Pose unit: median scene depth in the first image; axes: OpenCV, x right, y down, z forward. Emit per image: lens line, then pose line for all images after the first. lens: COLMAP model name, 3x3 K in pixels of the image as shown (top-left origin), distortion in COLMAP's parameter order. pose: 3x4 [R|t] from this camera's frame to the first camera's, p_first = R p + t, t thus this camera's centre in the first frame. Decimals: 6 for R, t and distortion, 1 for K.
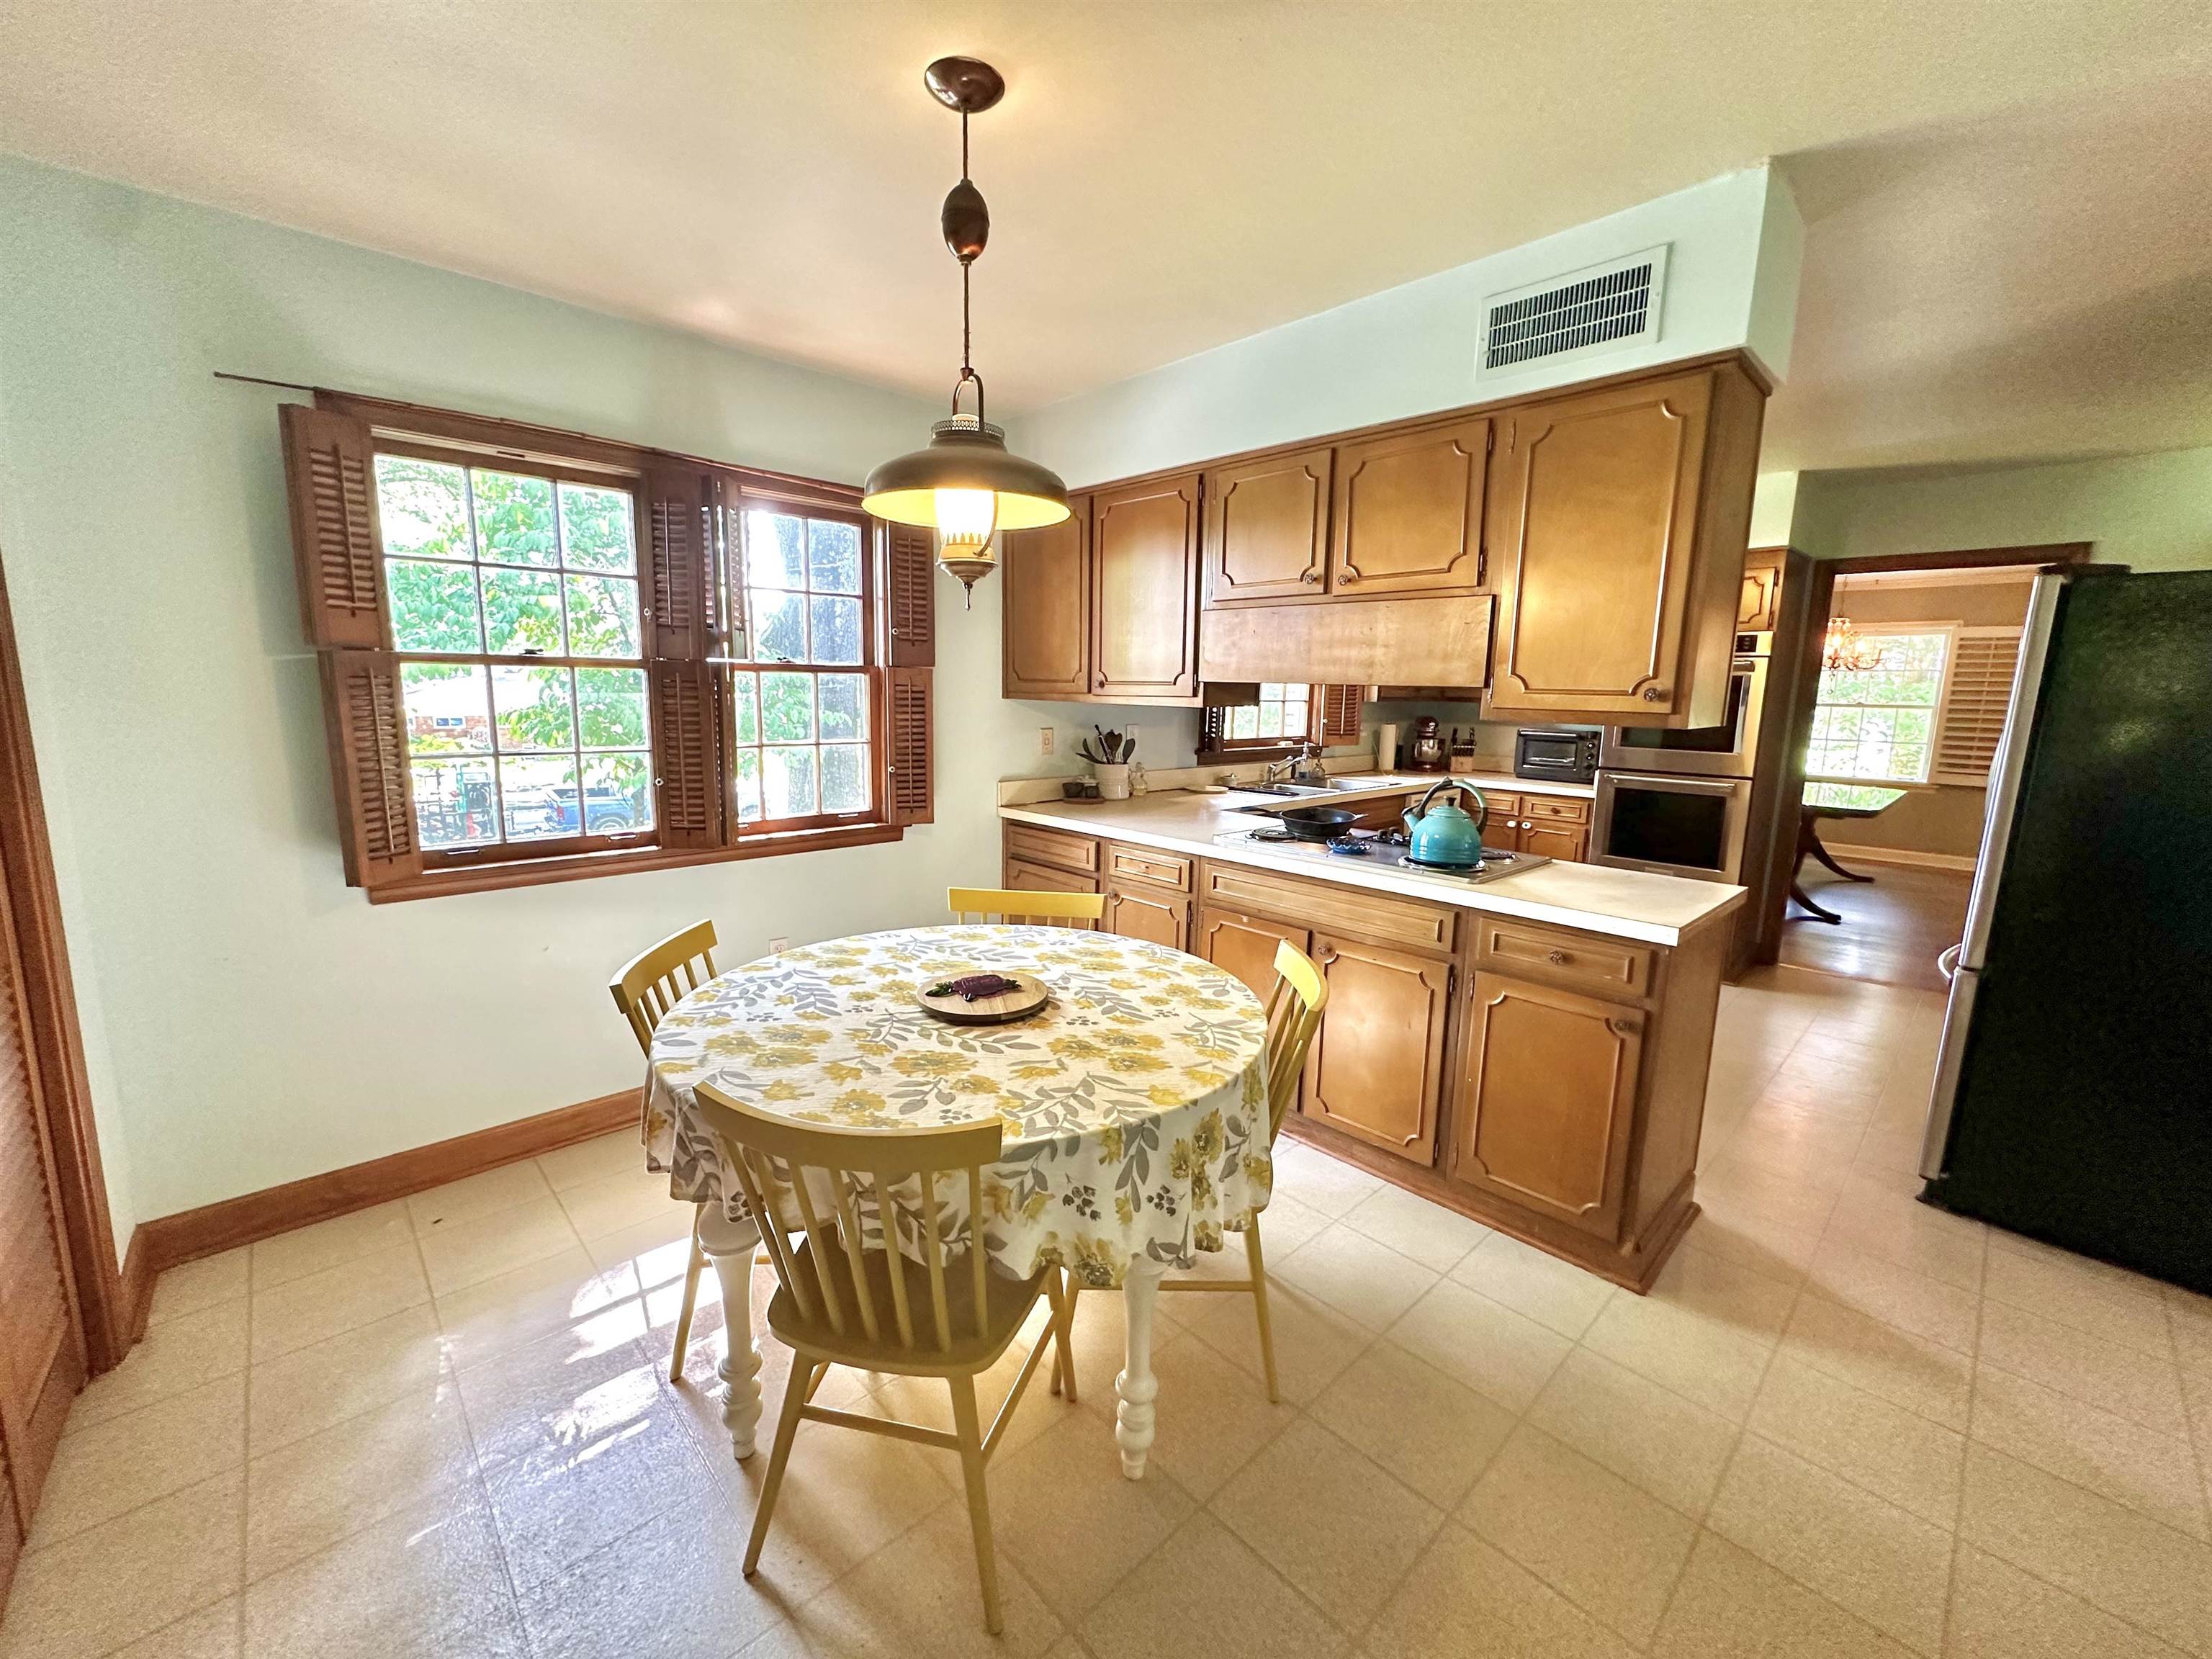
lens RADIAL K [[886.3, 0, 1100.0], [0, 886.3, 827.3], [0, 0, 1]] dist [-0.001446, -0.000365]
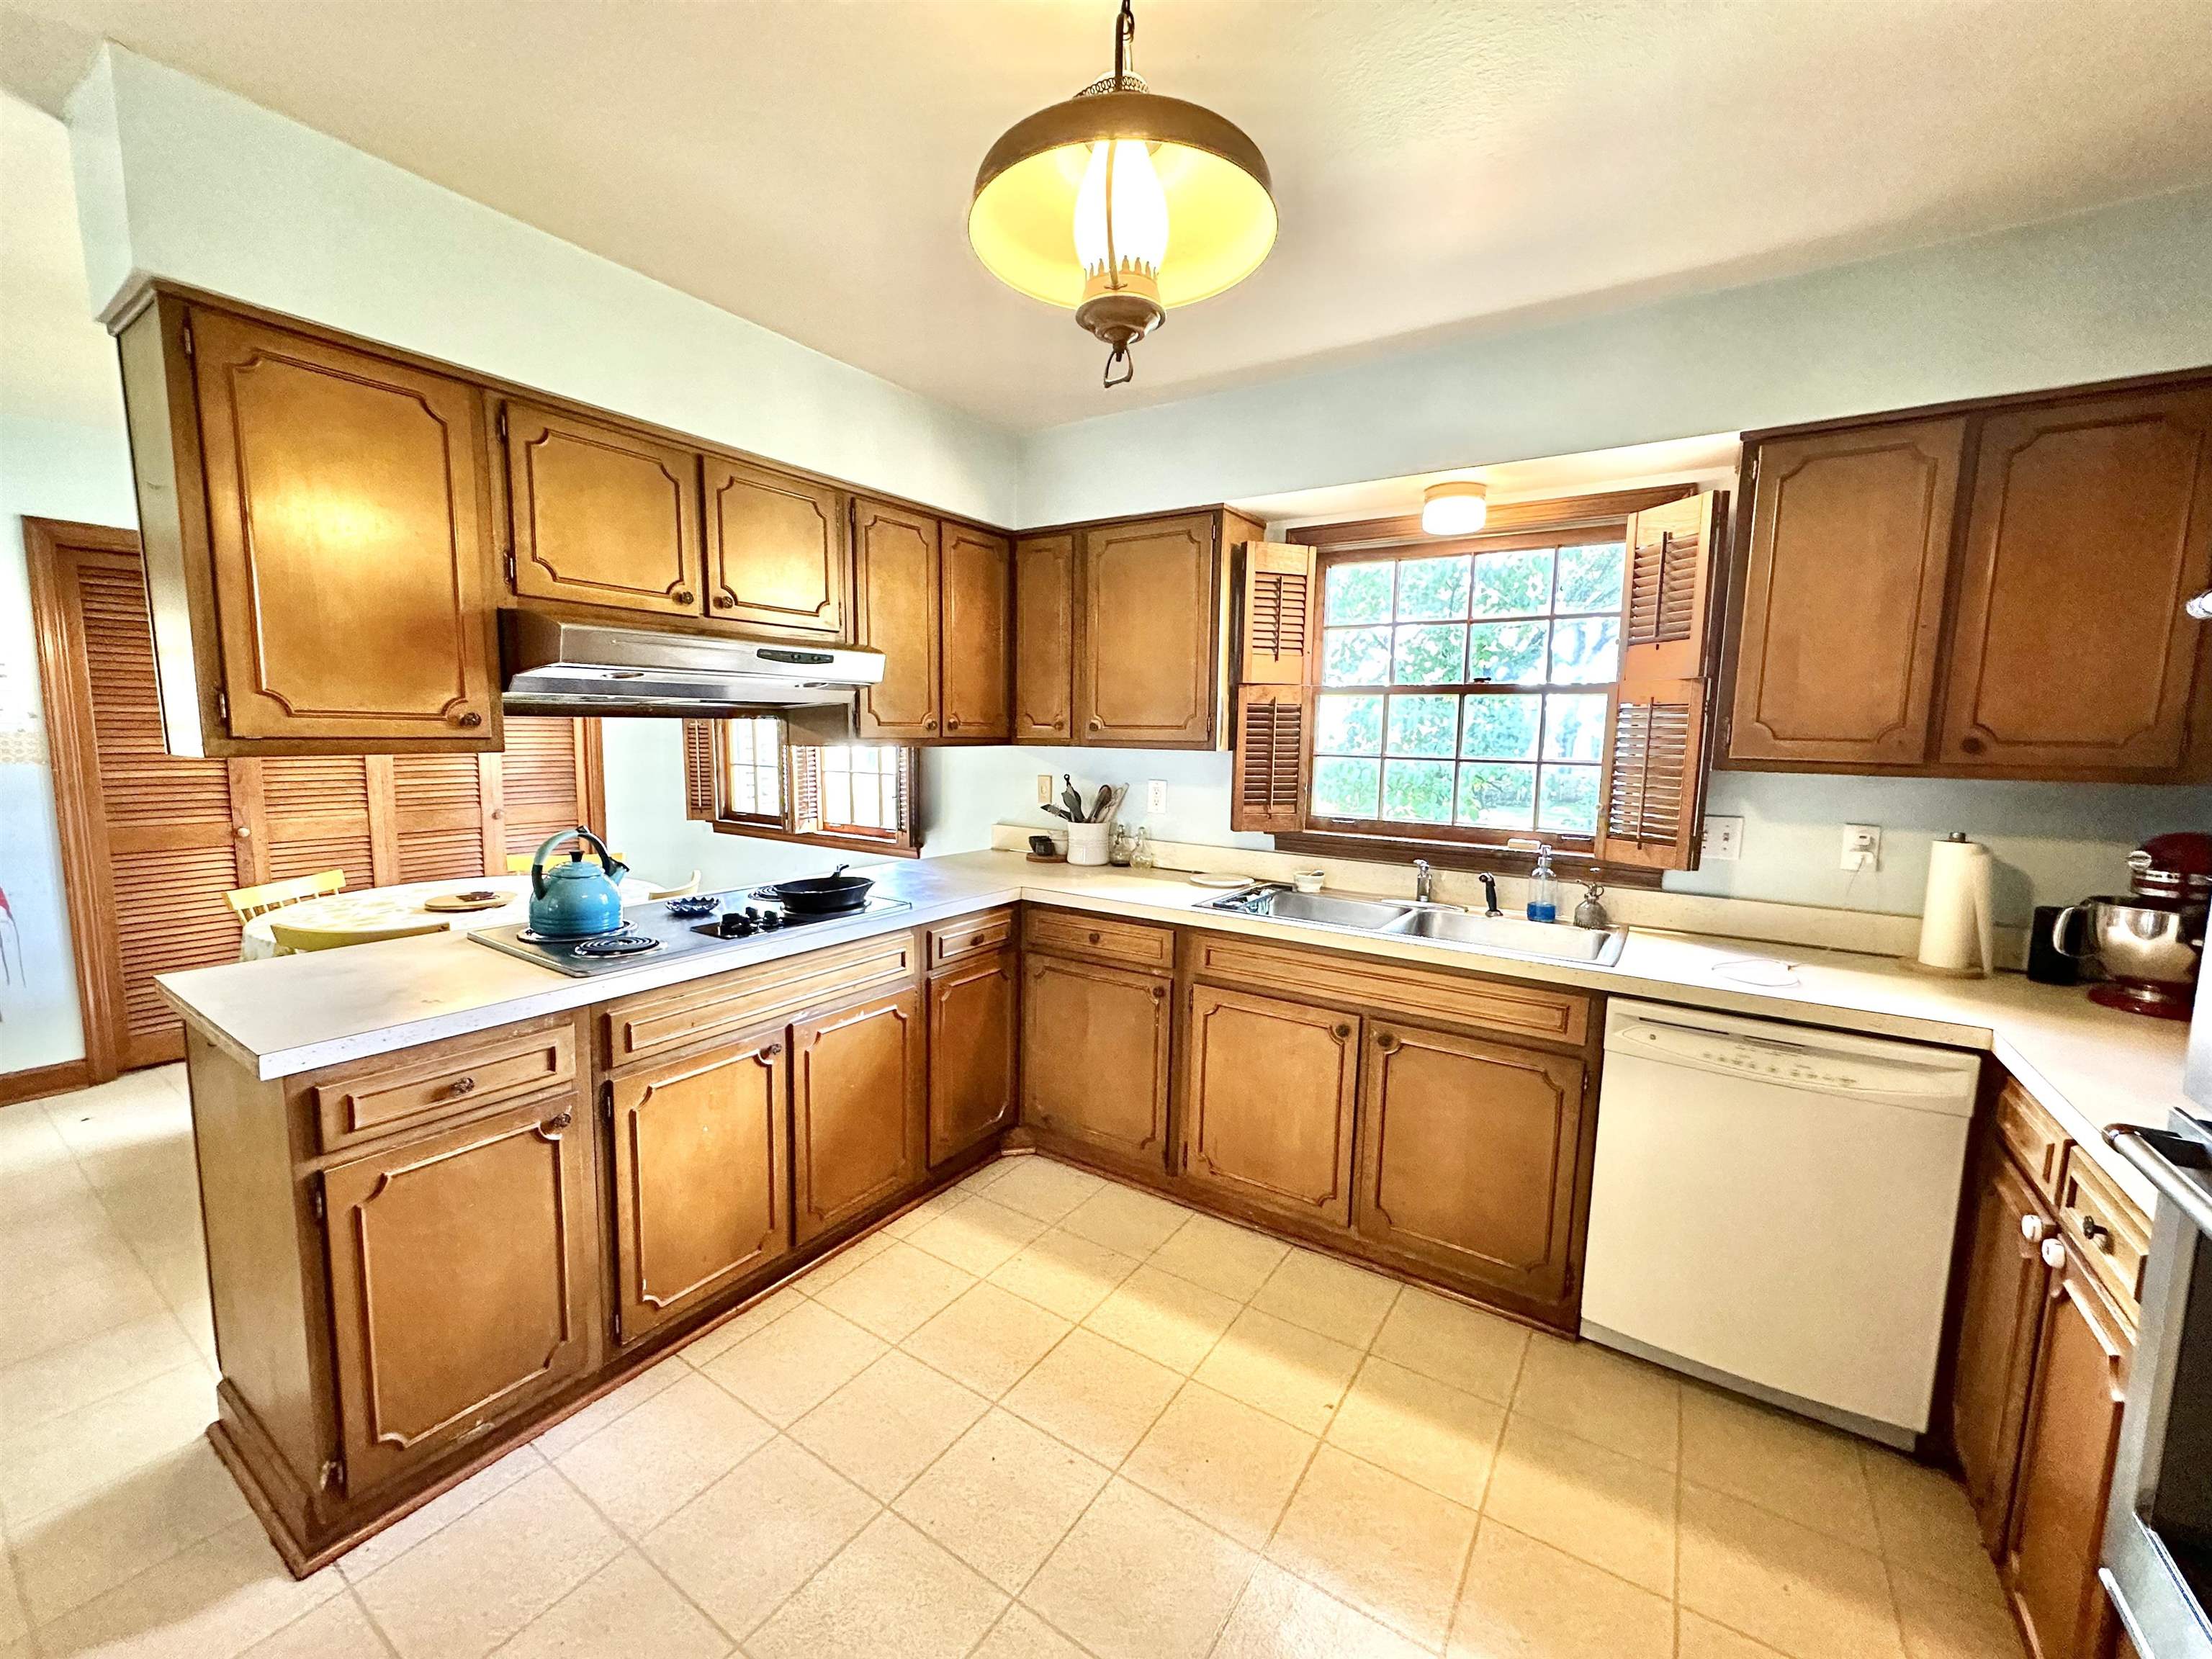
lens RADIAL K [[886.3, 0, 1108.1], [0, 886.3, 826.2], [0, 0, 1]] dist [-0.001446, -0.000365]
pose [[0.227050, 0.092408, -0.969489, 0.645875], [-0.172232, 0.983607, 0.053417, -0.089970], [0.958532, 0.154848, 0.239244, 0.637515]]
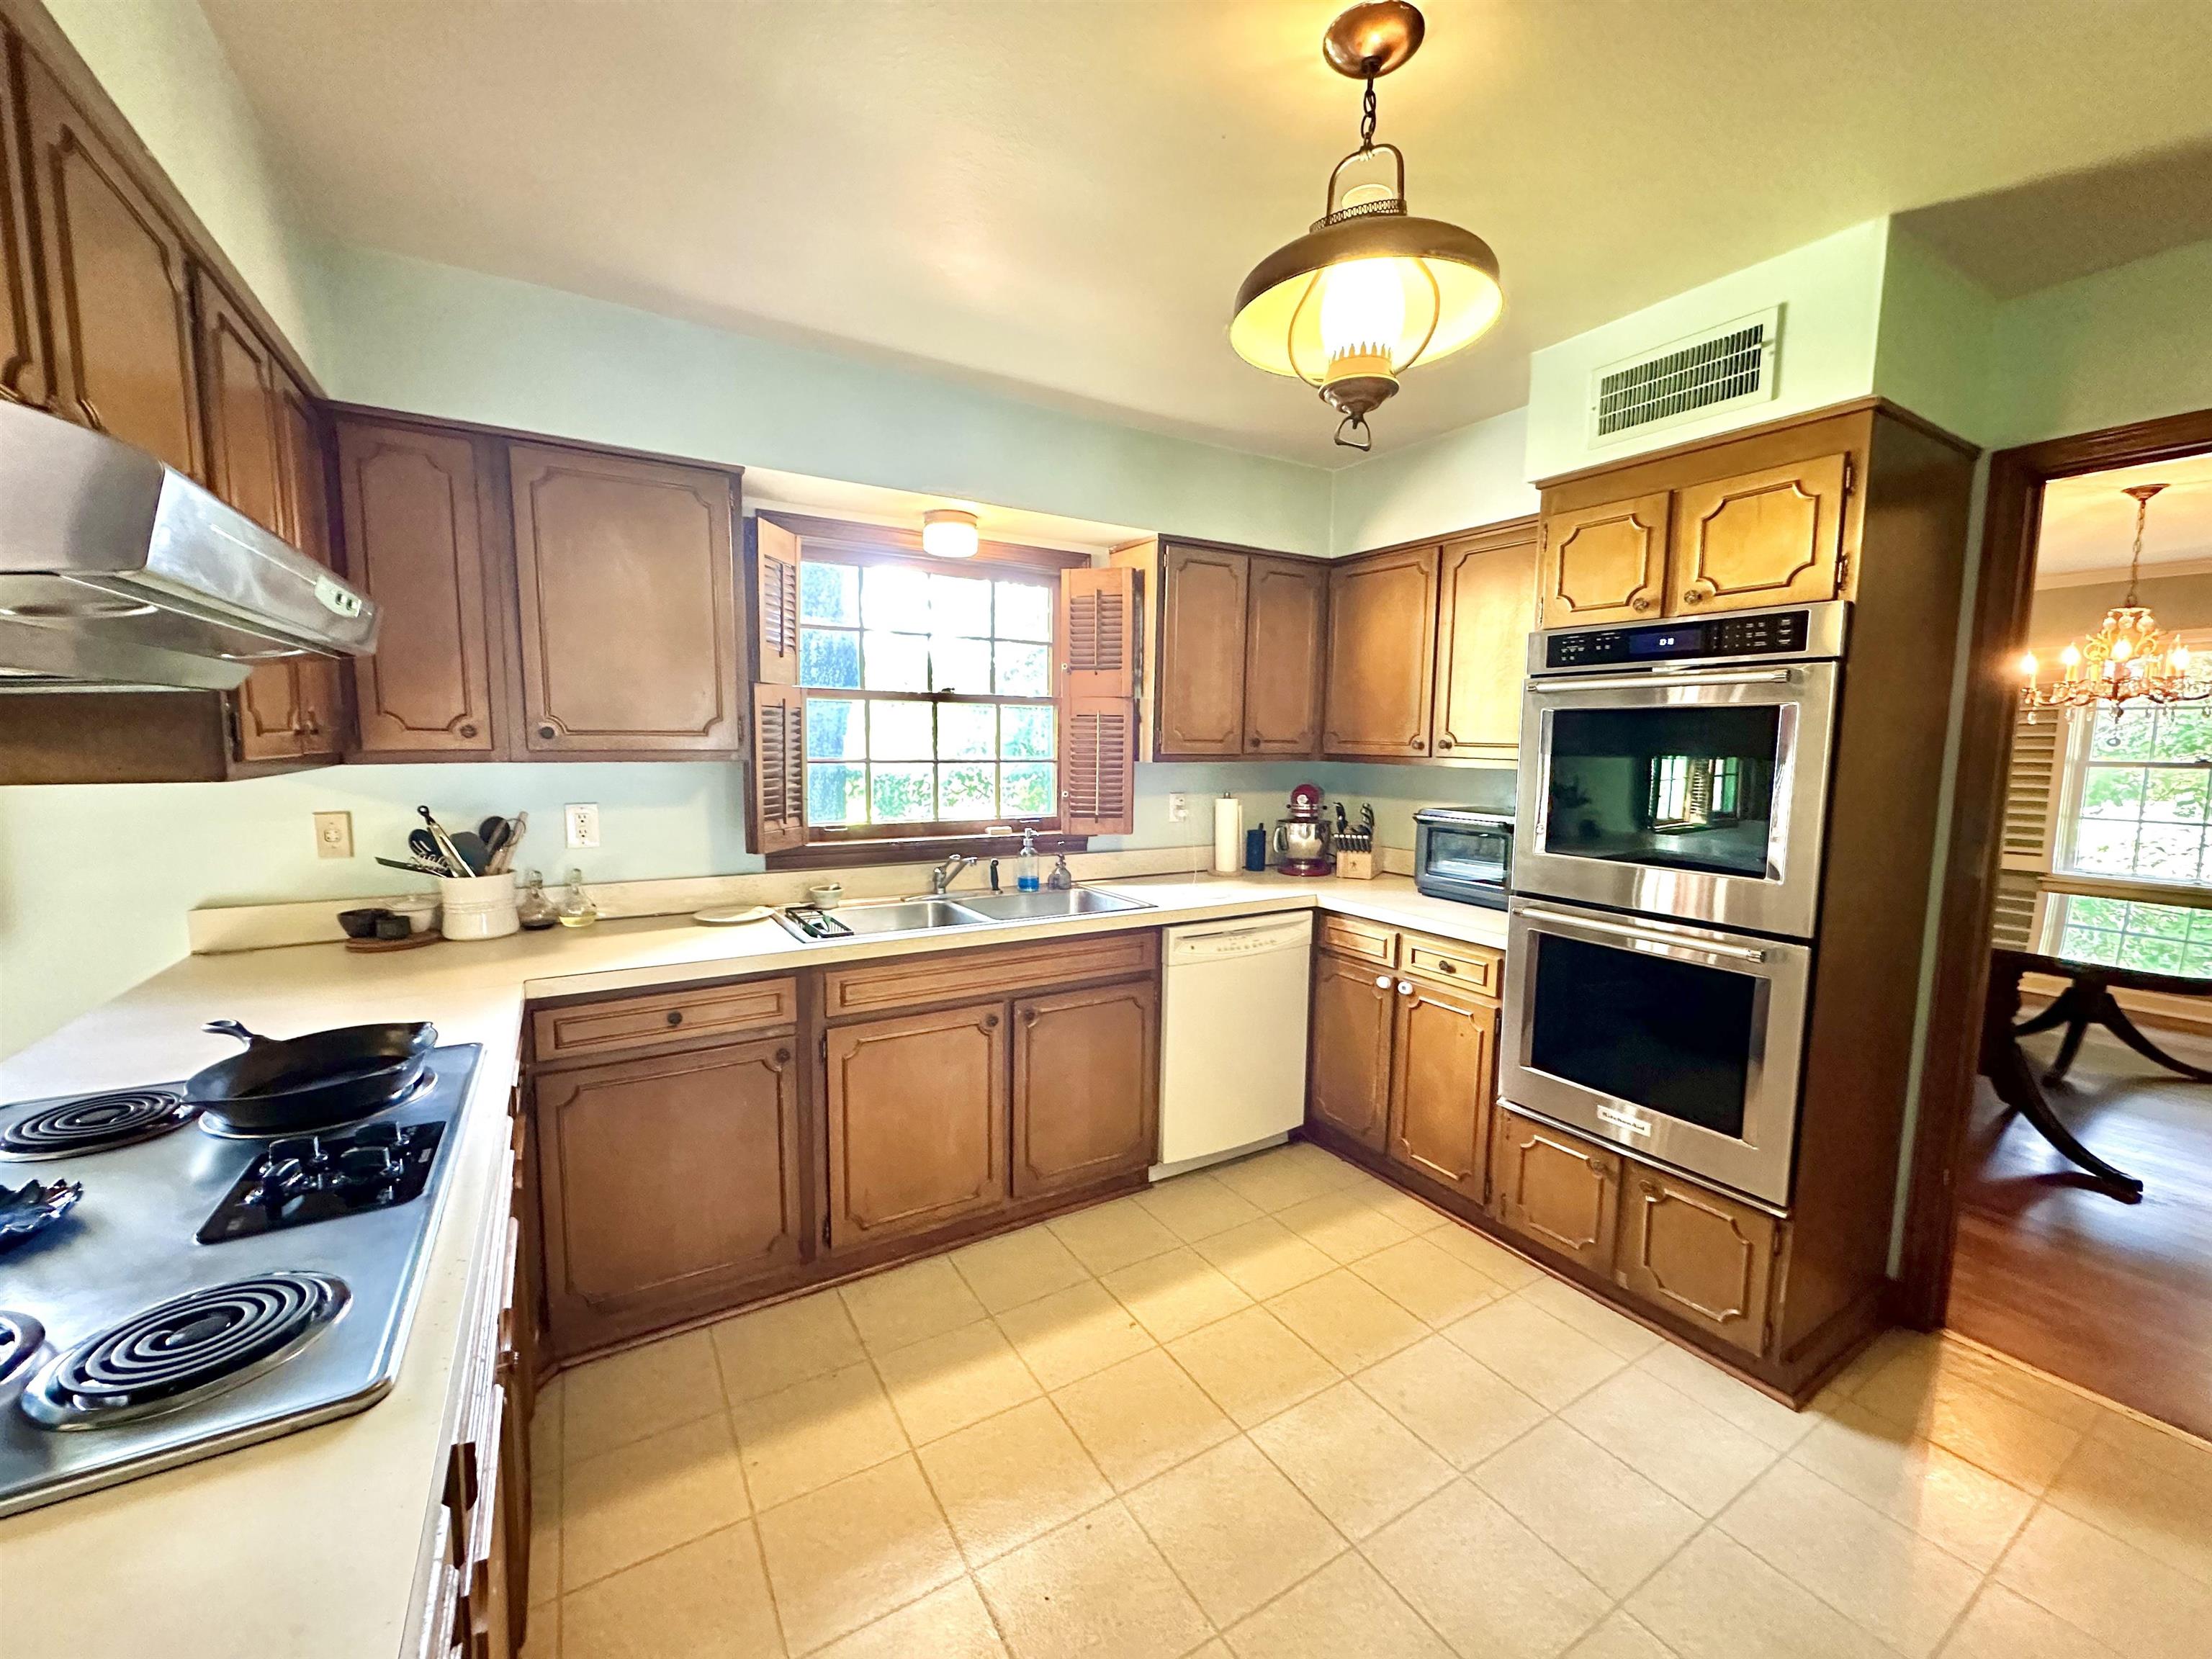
lens RADIAL K [[886.3, 0, 1112.9], [0, 886.3, 825.2], [0, 0, 1]] dist [-0.001446, -0.000365]
pose [[0.977911, 0.010204, -0.208772, 0.409053], [-0.025124, 0.997305, -0.068937, -0.057867], [0.207505, 0.072660, 0.975532, 0.418546]]
